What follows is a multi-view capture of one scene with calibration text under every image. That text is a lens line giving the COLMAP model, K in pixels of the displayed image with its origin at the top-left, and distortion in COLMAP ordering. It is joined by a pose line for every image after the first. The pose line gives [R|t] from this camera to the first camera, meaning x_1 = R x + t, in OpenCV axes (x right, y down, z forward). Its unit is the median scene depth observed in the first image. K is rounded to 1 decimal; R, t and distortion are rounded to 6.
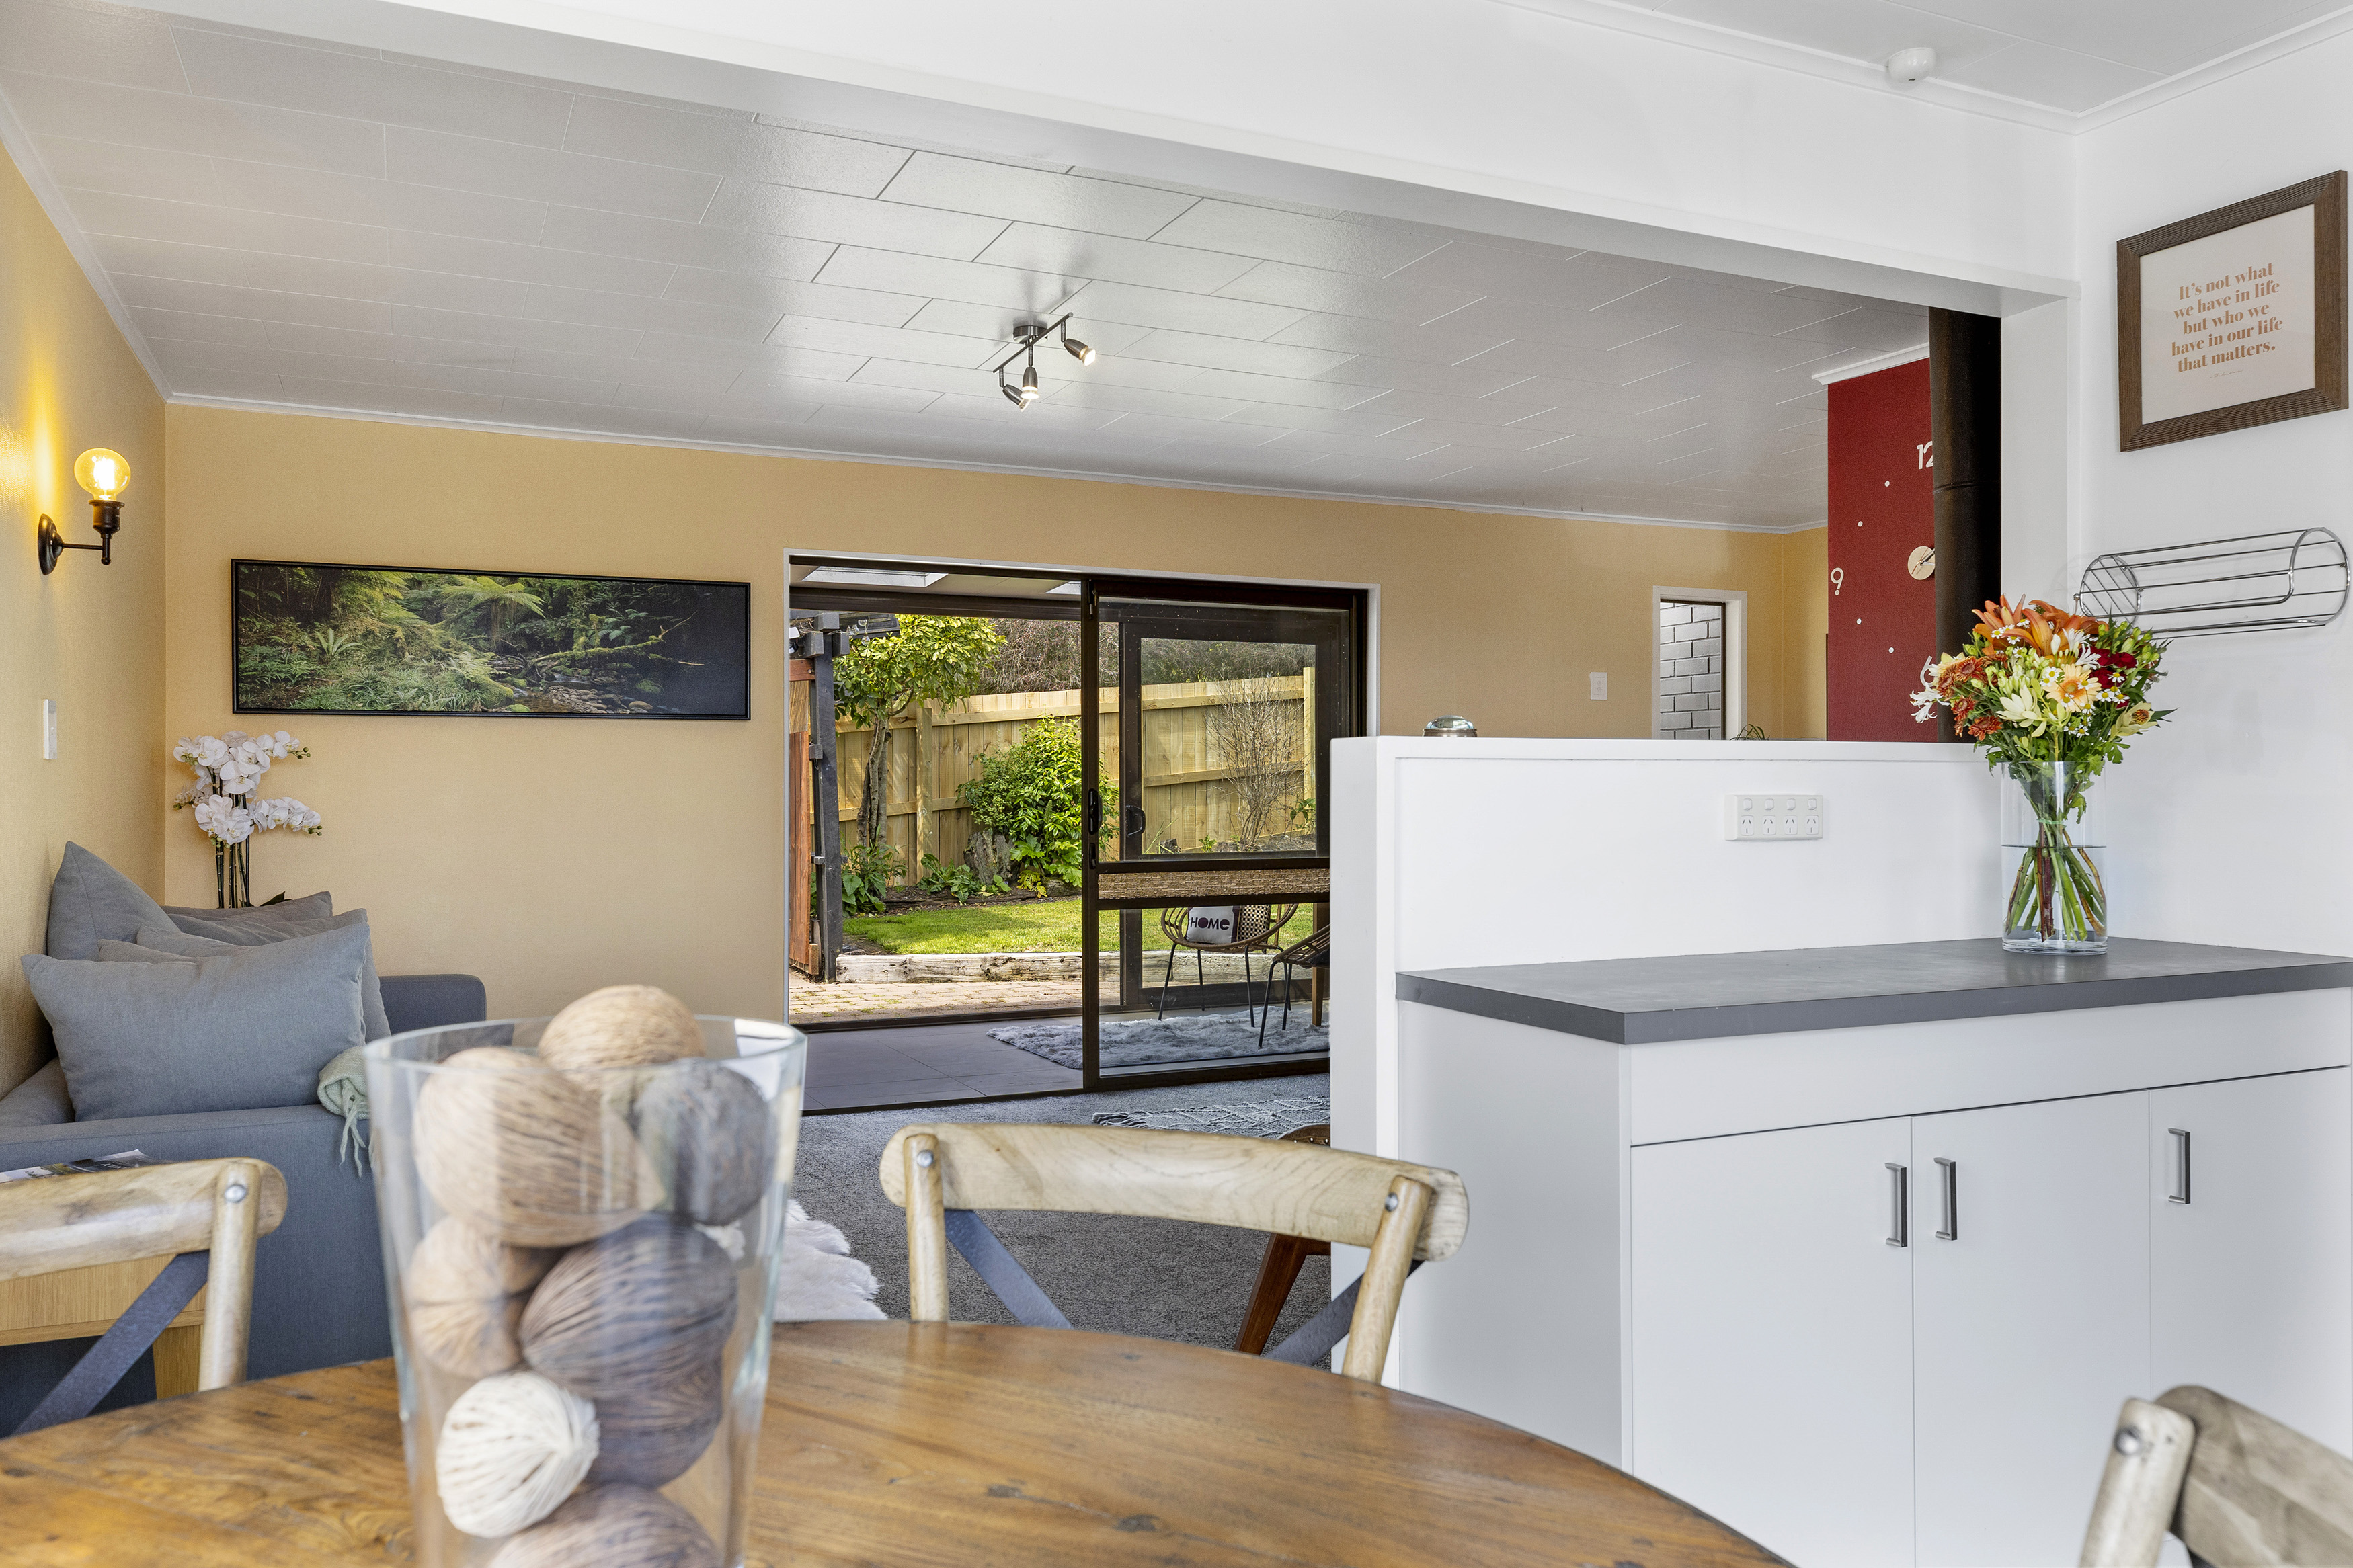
lens RADIAL K [[1682.4, 0, 1176.5], [0, 1682.4, 784.0], [0, 0, 1]] dist [0.001250, 0.000244]
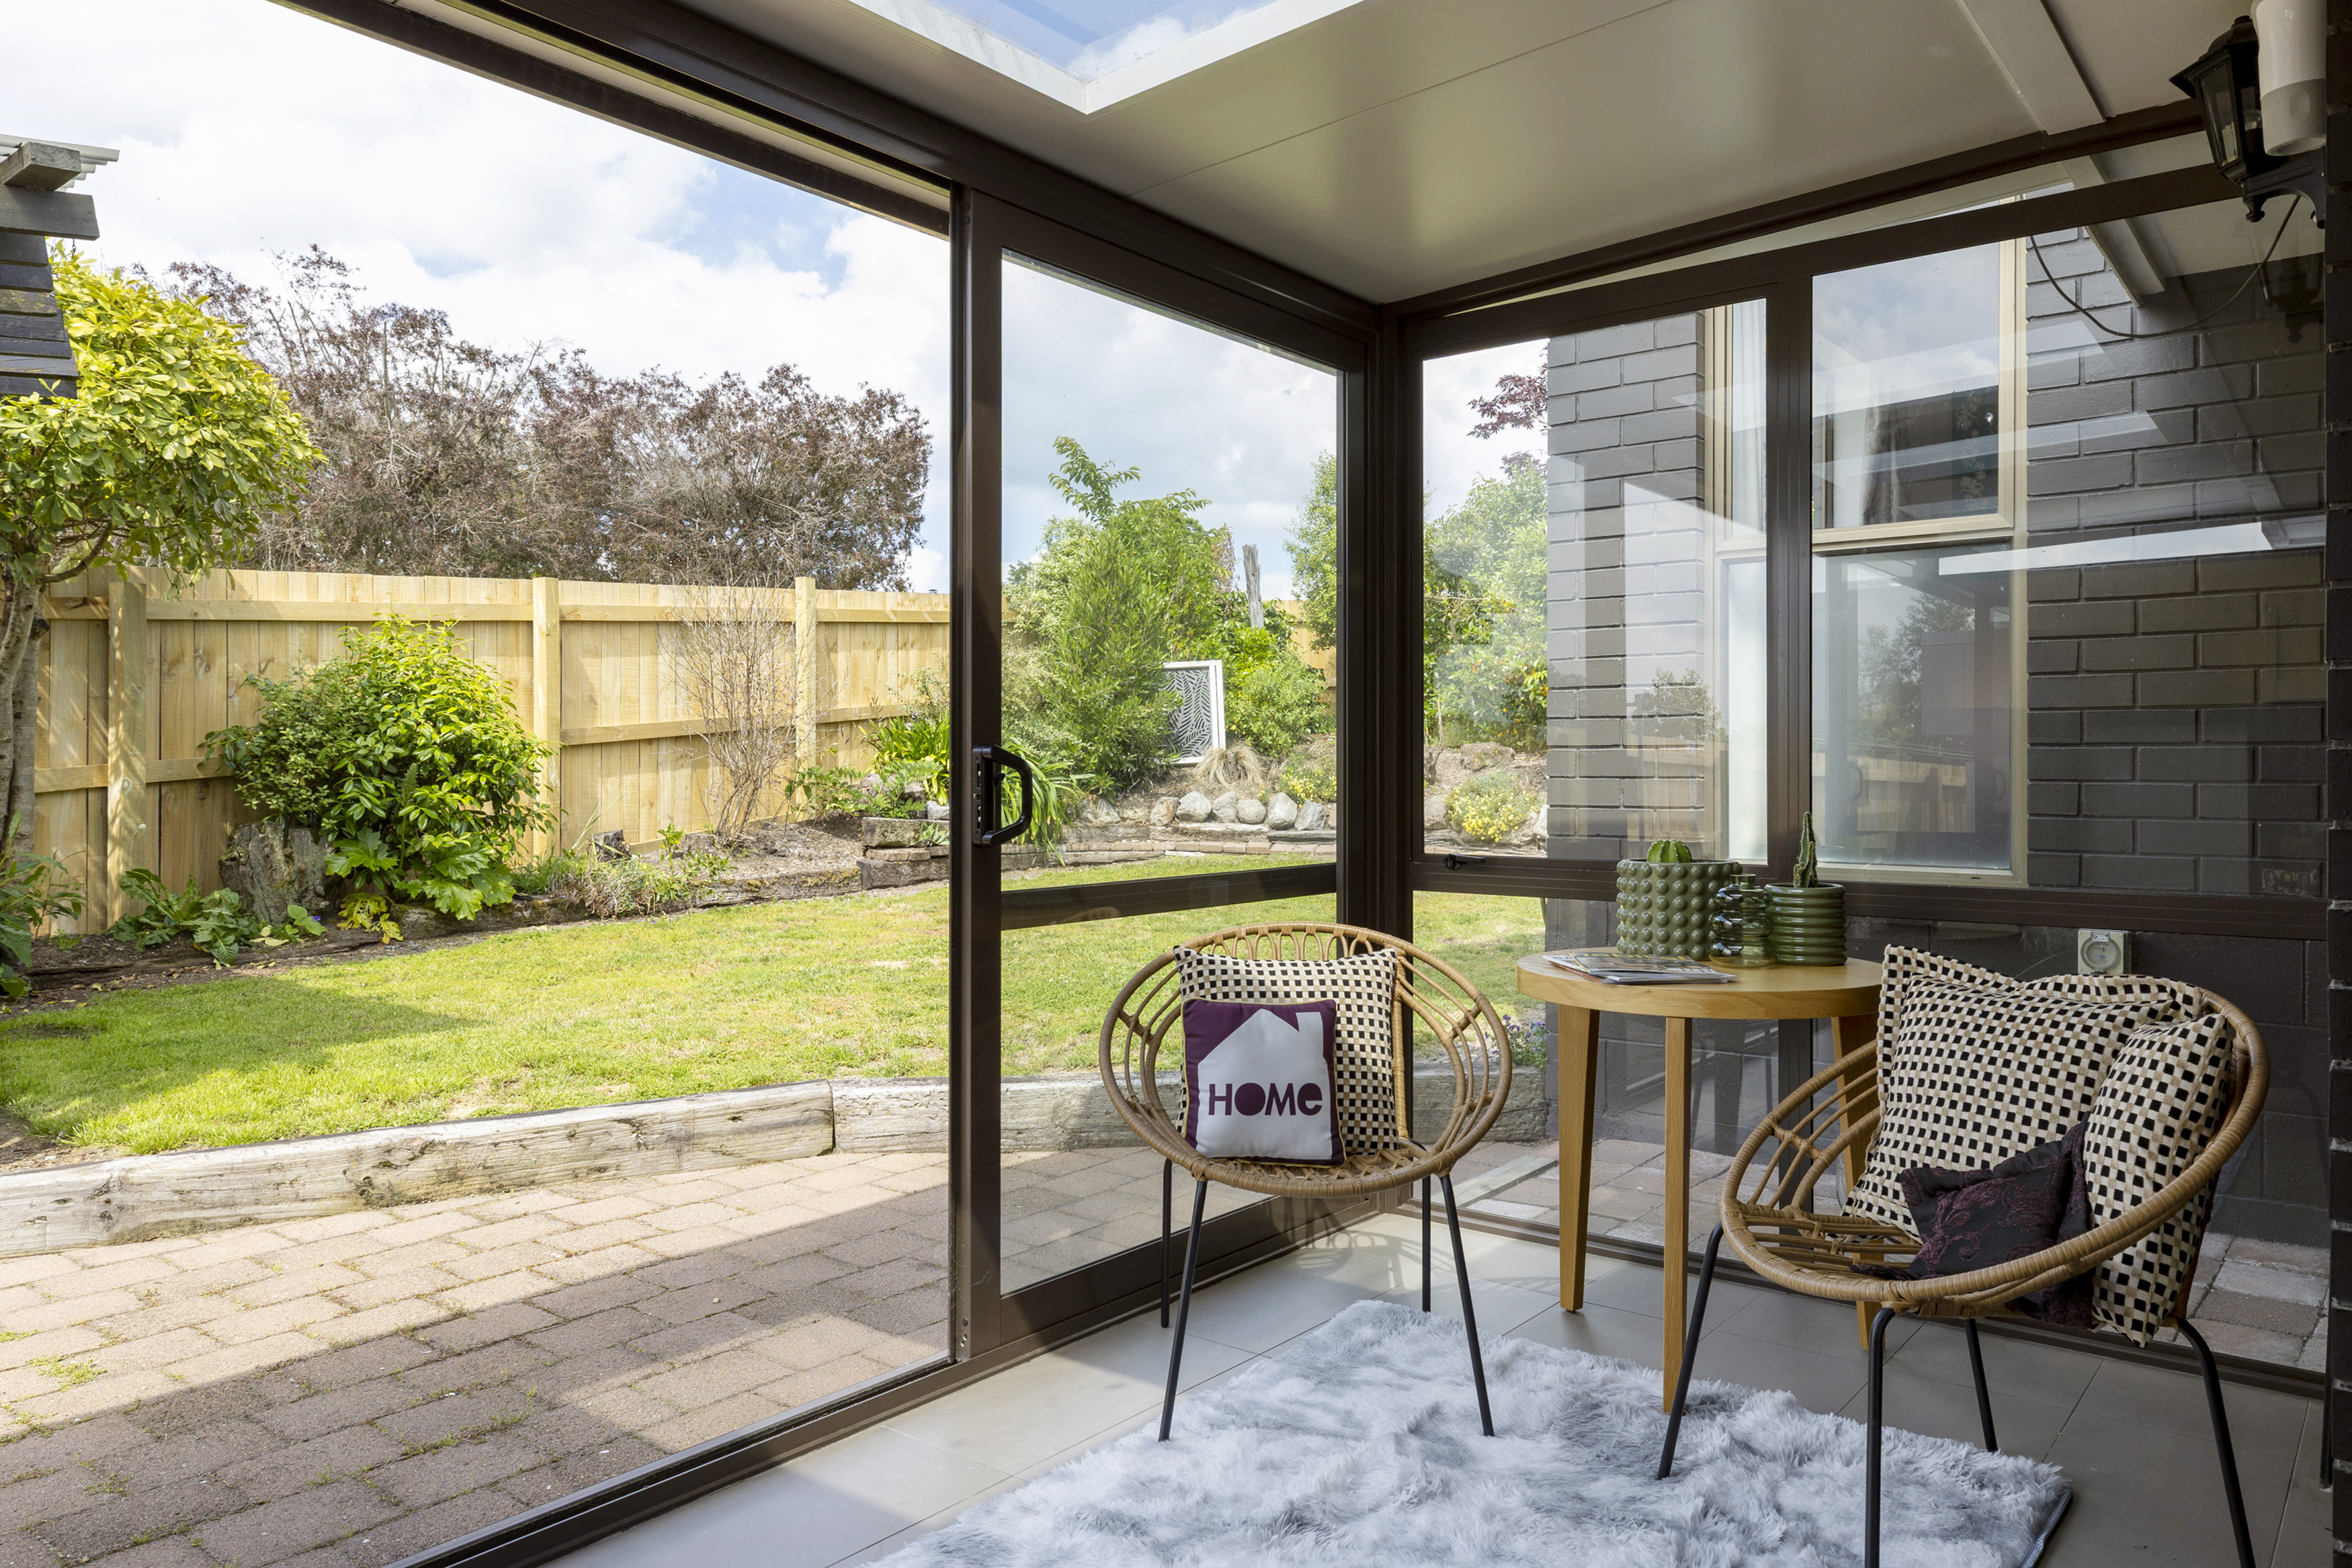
lens RADIAL K [[1562.6, 0, 1172.8], [0, 1562.6, 760.7], [0, 0, 1]] dist [0.050135, 0.001195]
pose [[0.897798, 0.007280, 0.440346, -0.078764], [-0.006098, 0.999973, -0.004100, 0.009284], [-0.440364, 0.000996, 0.897819, 0.428090]]
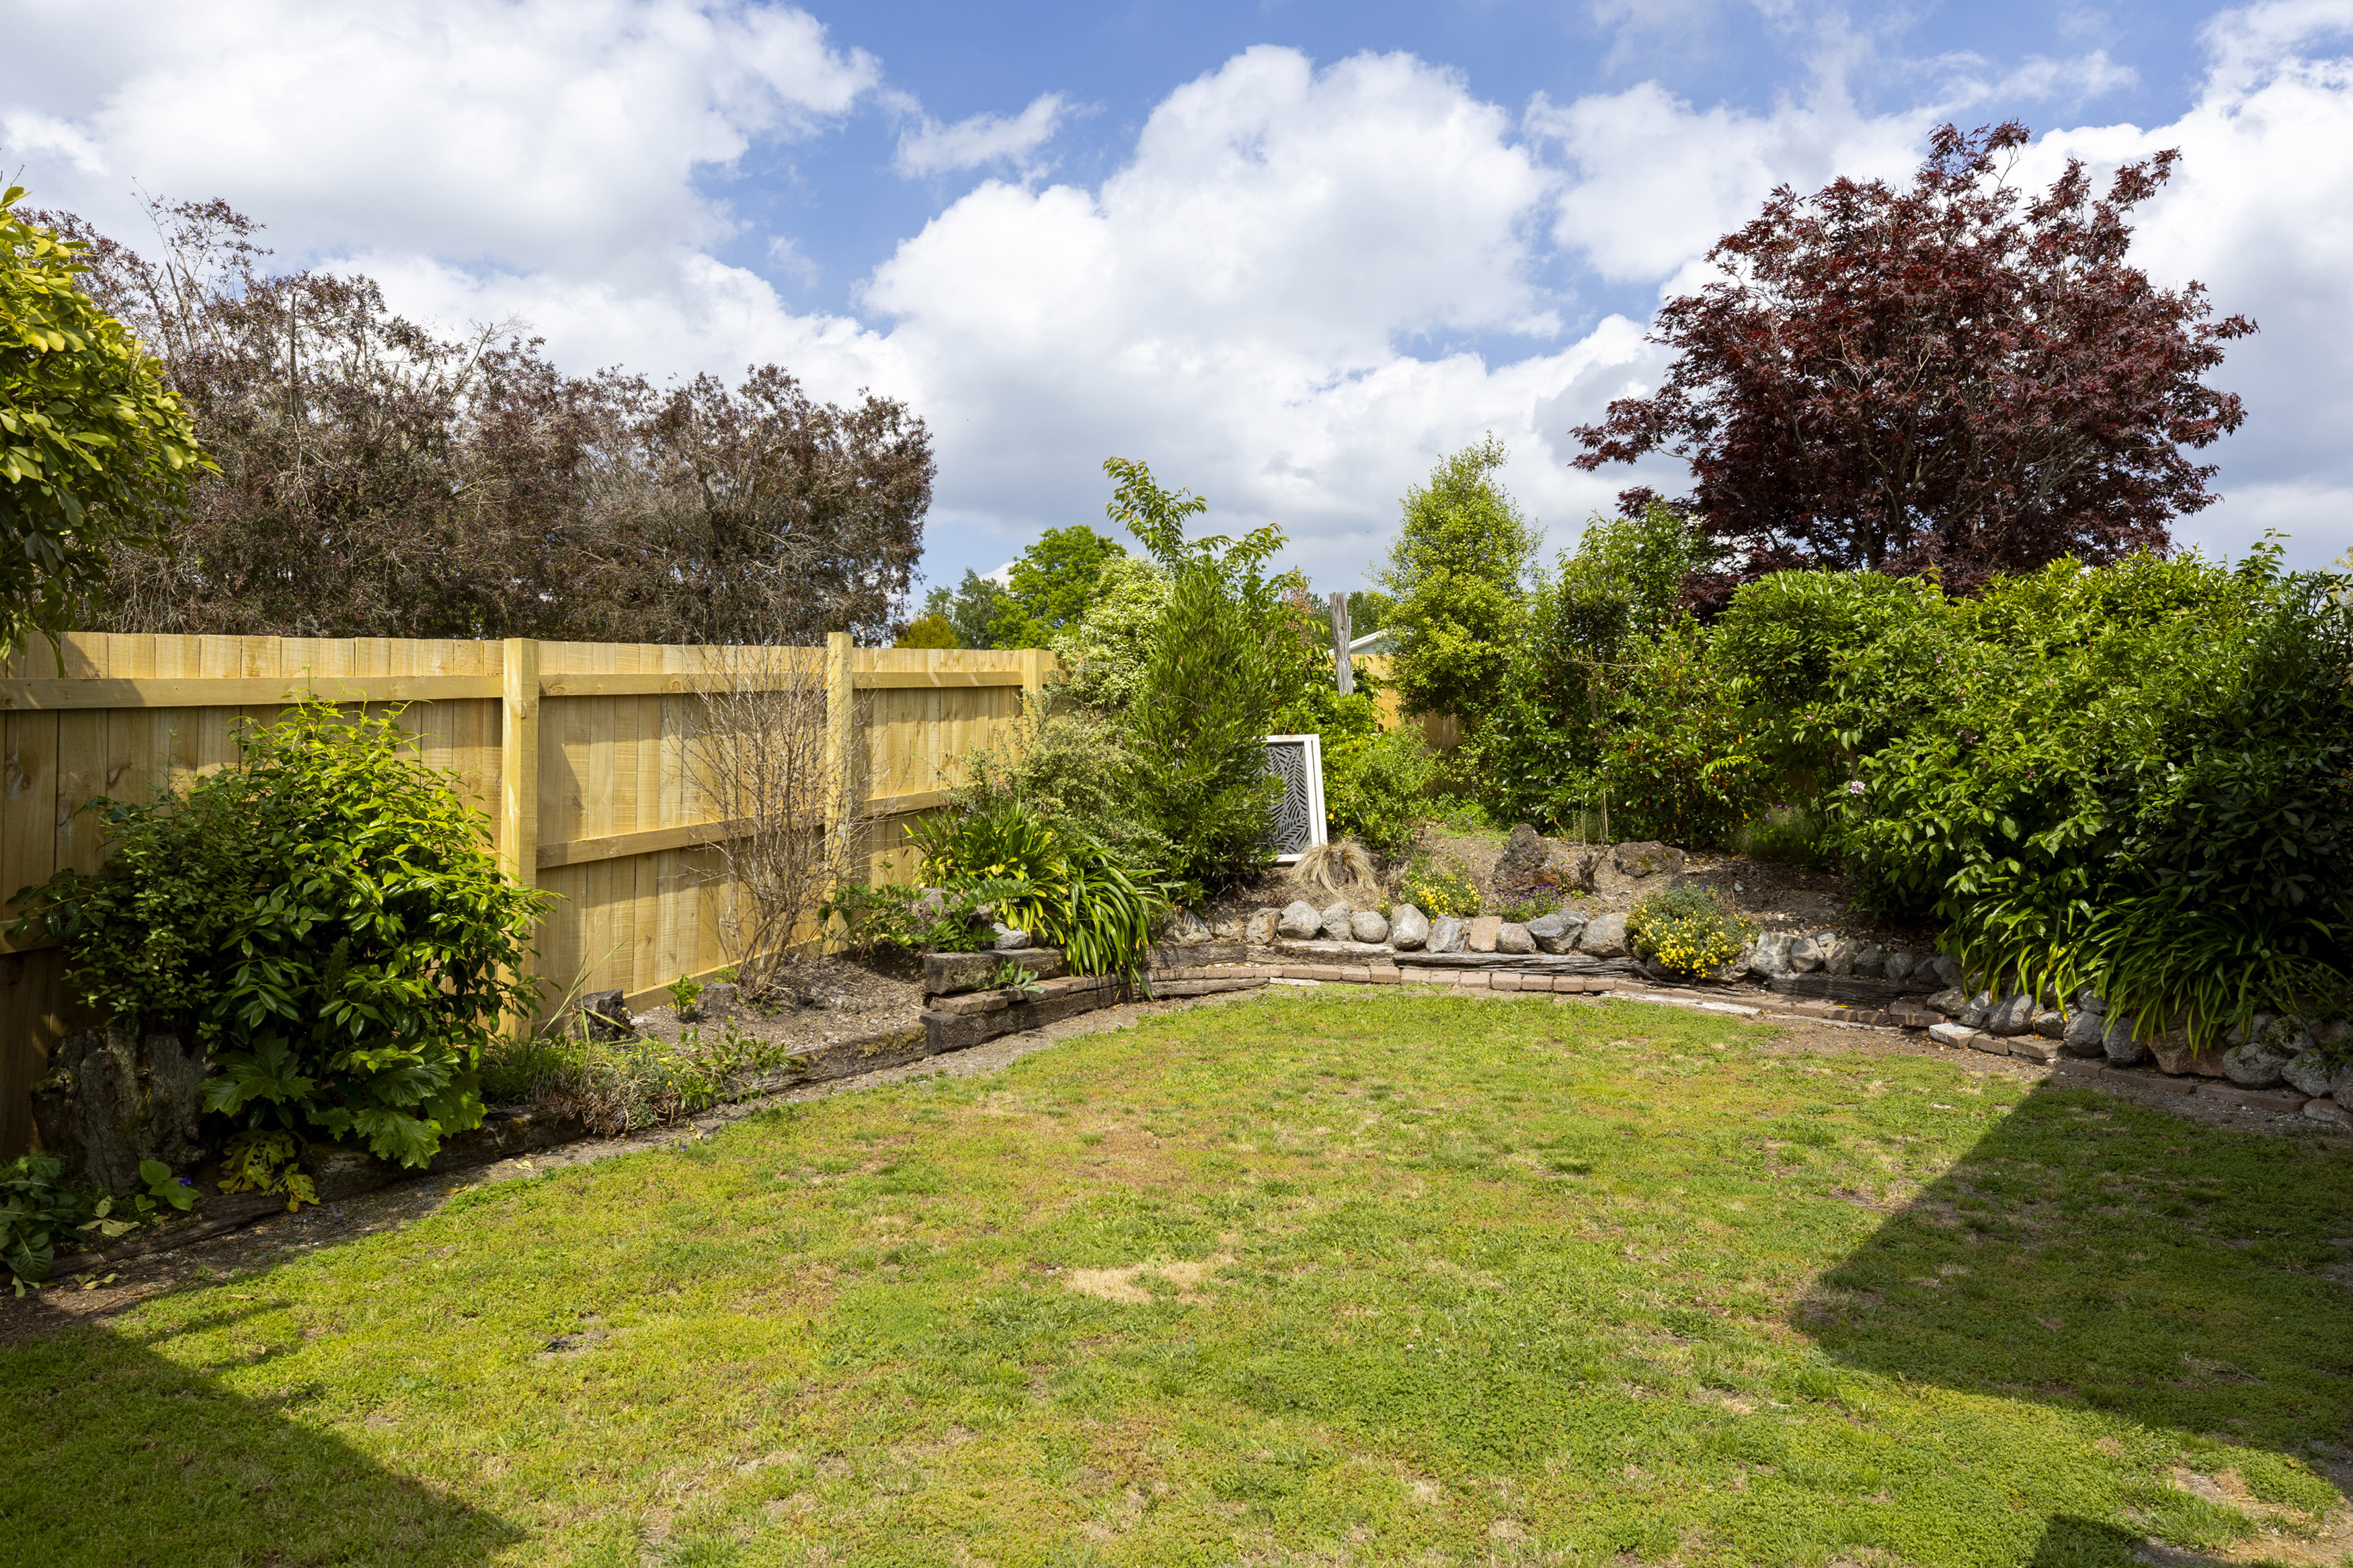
lens RADIAL K [[1638.5, 0, 1176.5], [0, 1638.5, 784.0], [0, 0, 1]] dist [0.009466, 0.033835]
pose [[0.877728, 0.025025, 0.478505, -0.086728], [-0.020319, 0.999681, -0.015009, -0.020660], [-0.478728, 0.003451, 0.877957, 0.605075]]
